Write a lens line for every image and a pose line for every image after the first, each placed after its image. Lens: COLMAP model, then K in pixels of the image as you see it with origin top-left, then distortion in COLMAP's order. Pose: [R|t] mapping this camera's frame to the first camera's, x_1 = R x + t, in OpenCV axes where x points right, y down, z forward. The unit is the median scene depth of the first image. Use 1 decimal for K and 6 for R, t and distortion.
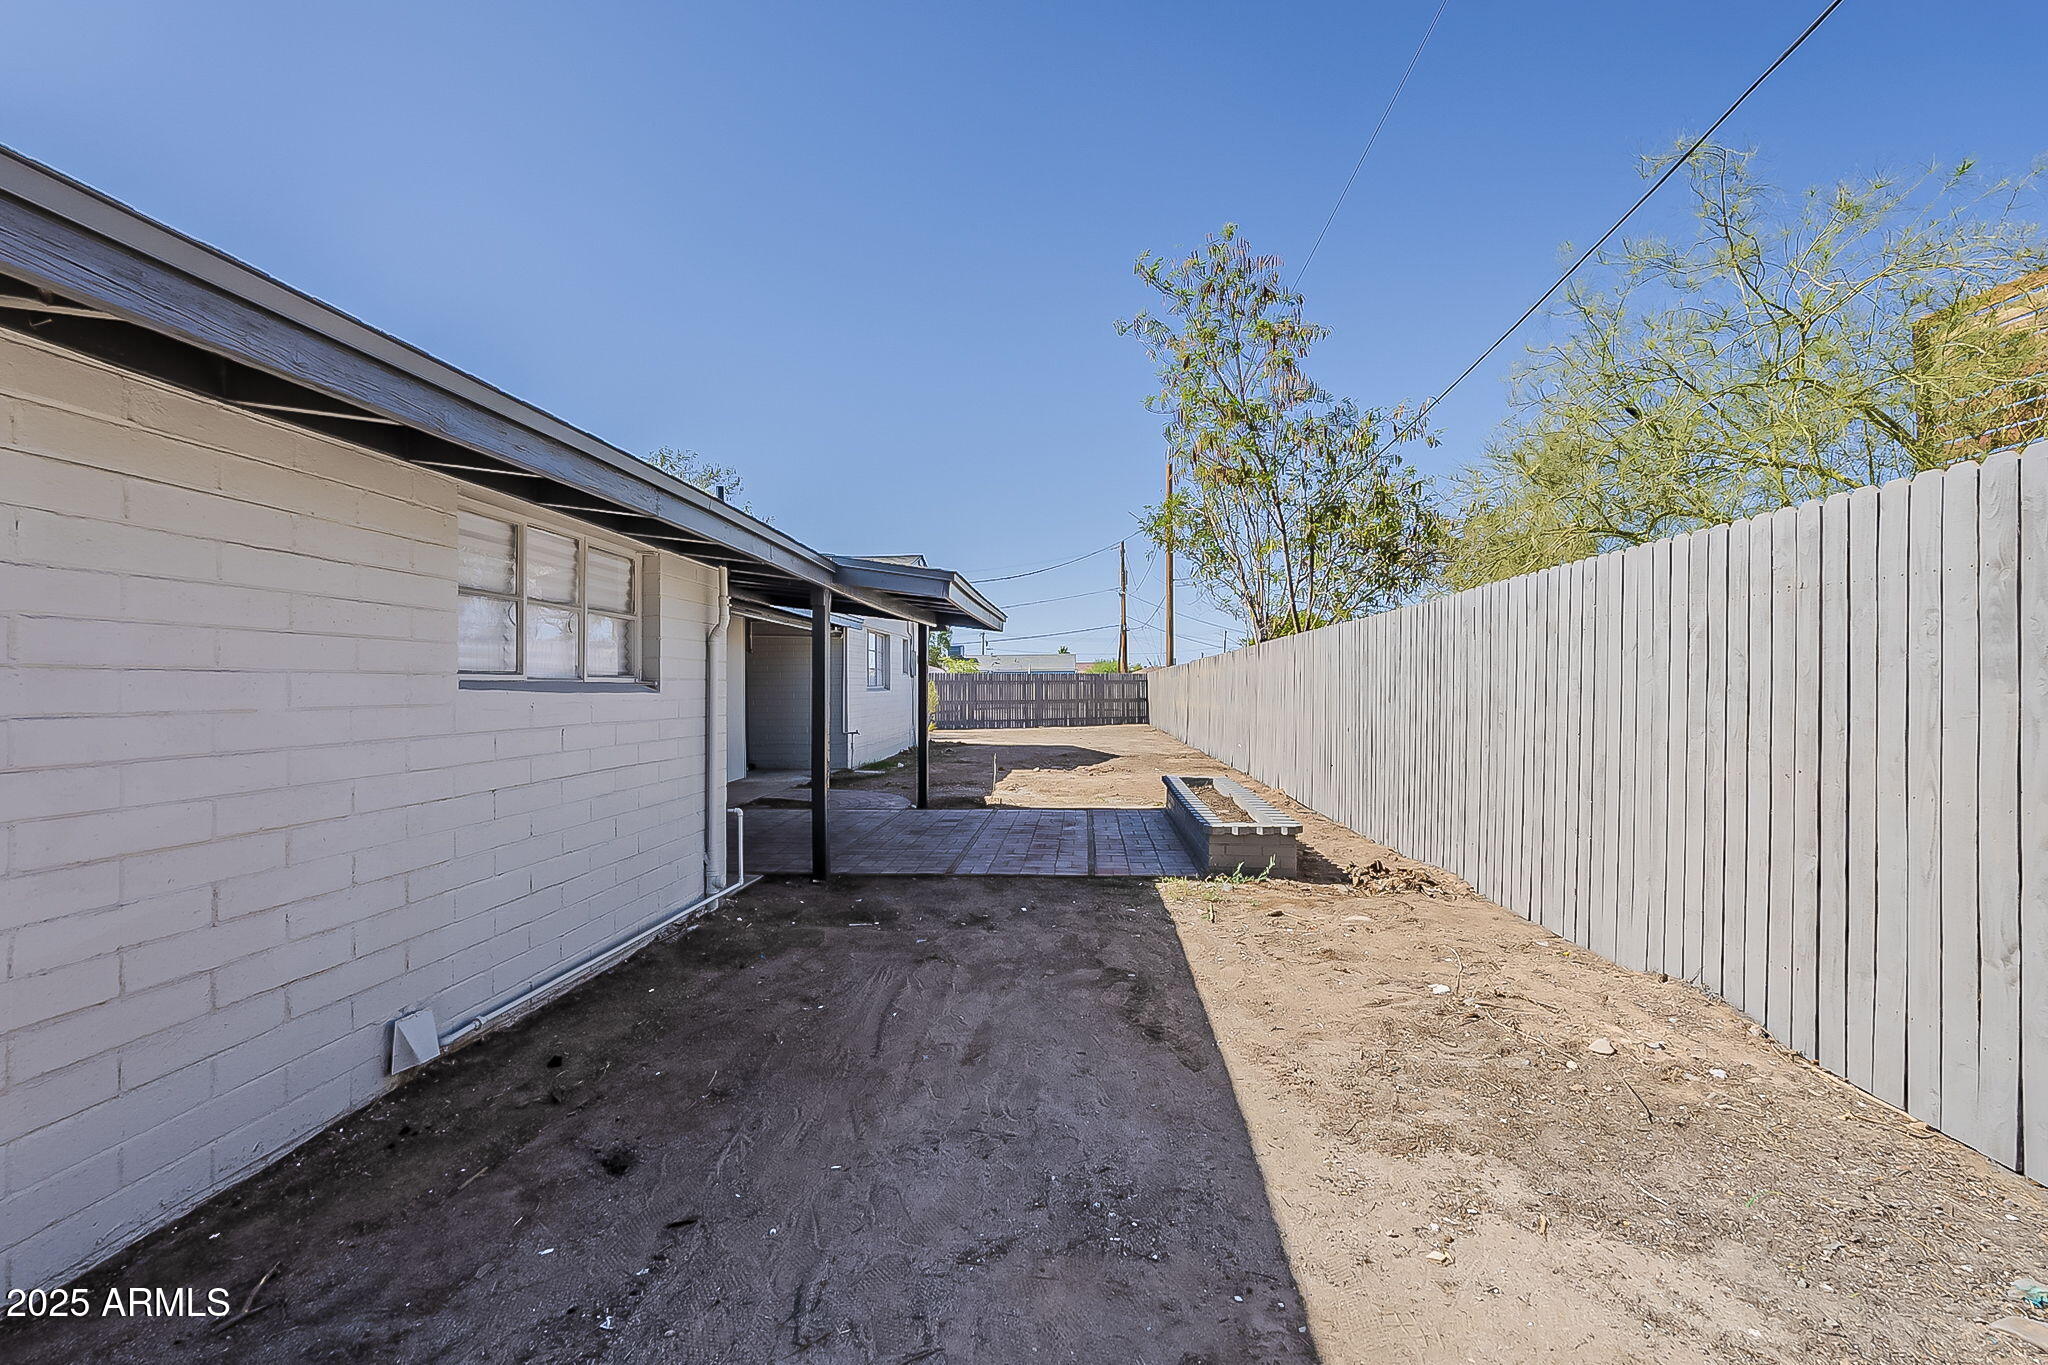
lens RADIAL K [[890.1, 0, 1022.5], [0, 890.1, 691.7], [0, 0, 1]] dist [-0.002547, 0.000075]
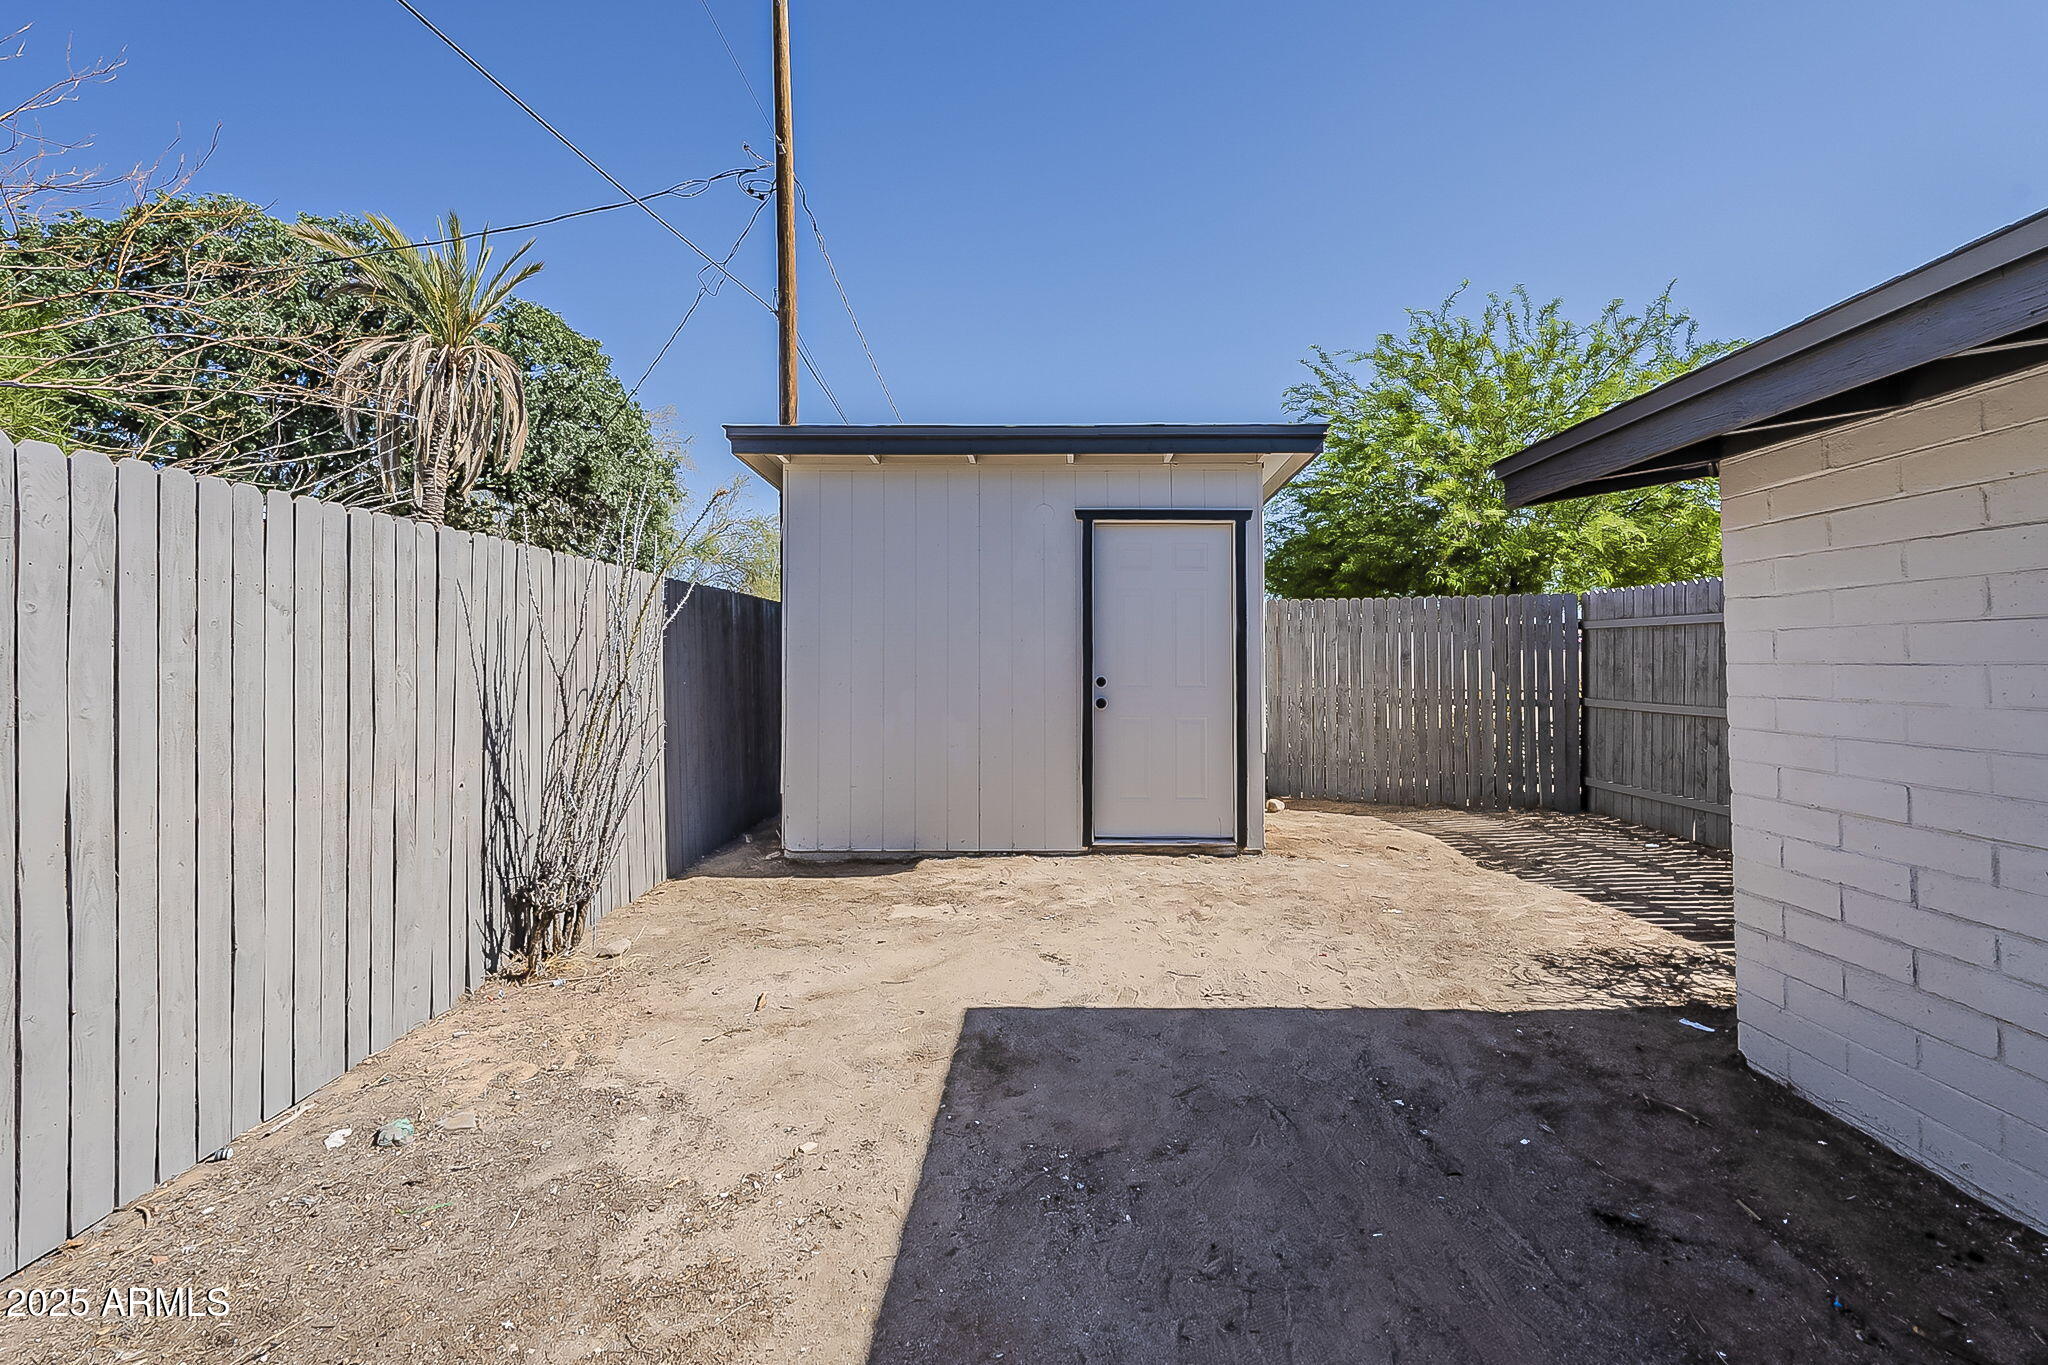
lens RADIAL K [[890.1, 0, 1027.6], [0, 890.1, 664.4], [0, 0, 1]] dist [-0.002547, 0.000075]
pose [[-0.998734, 0.015059, -0.047989, 0.028211], [0.014679, 0.999858, 0.008250, -0.007312], [0.048106, 0.007535, -0.998814, 0.308051]]
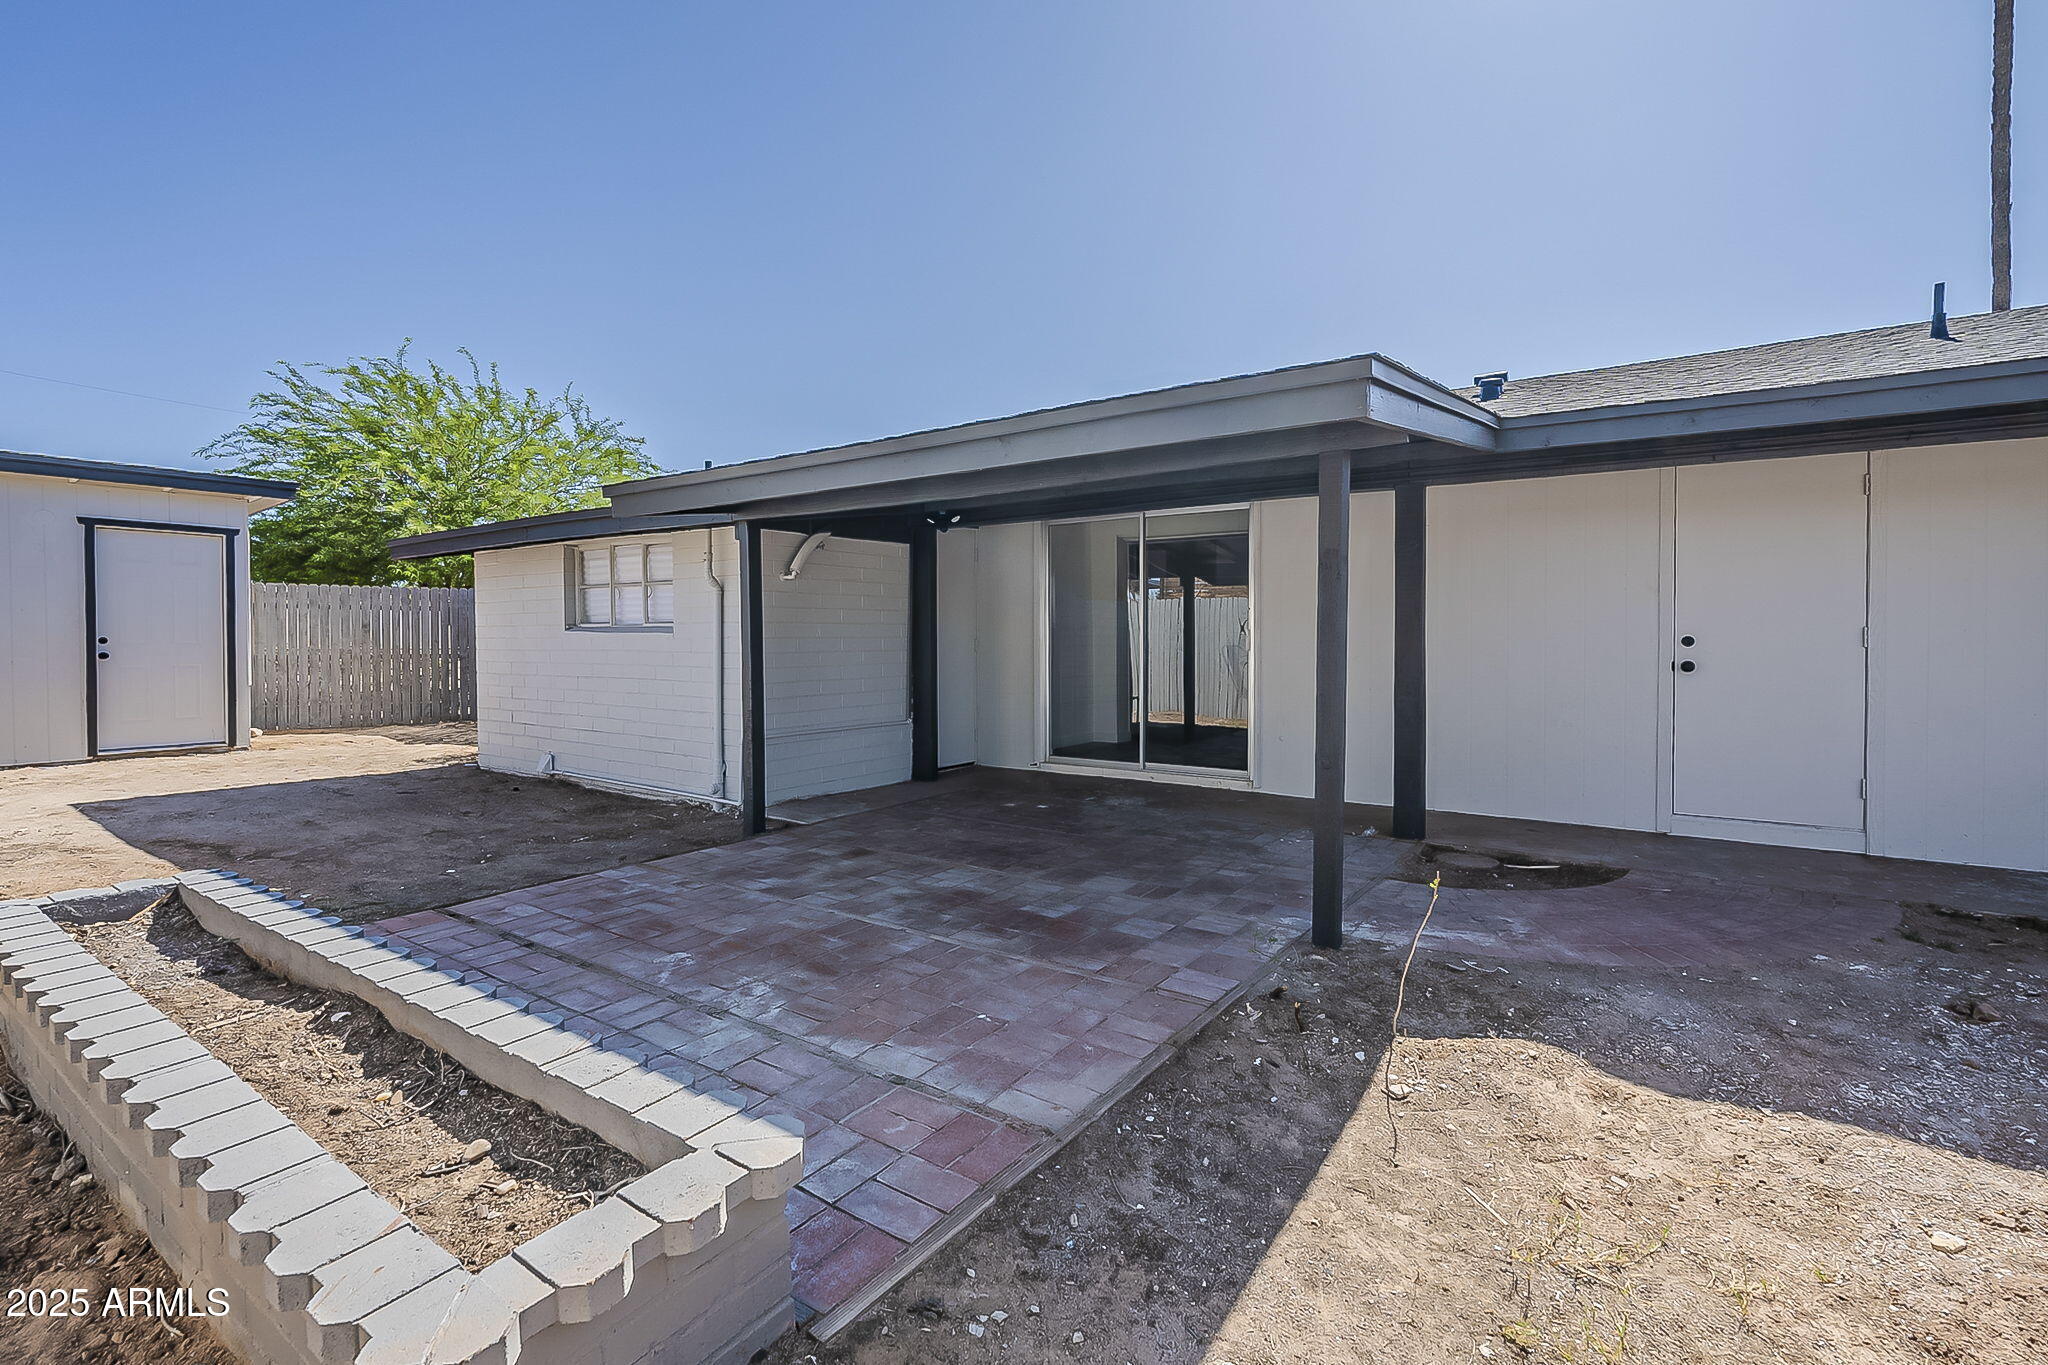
lens RADIAL K [[890.1, 0, 1025.8], [0, 890.1, 645.9], [0, 0, 1]] dist [-0.002547, 0.000075]
pose [[-0.491946, 0.022678, -0.870330, 0.164118], [0.002962, 0.999699, 0.024375, -0.004519], [0.870620, 0.009414, -0.491865, 0.659389]]
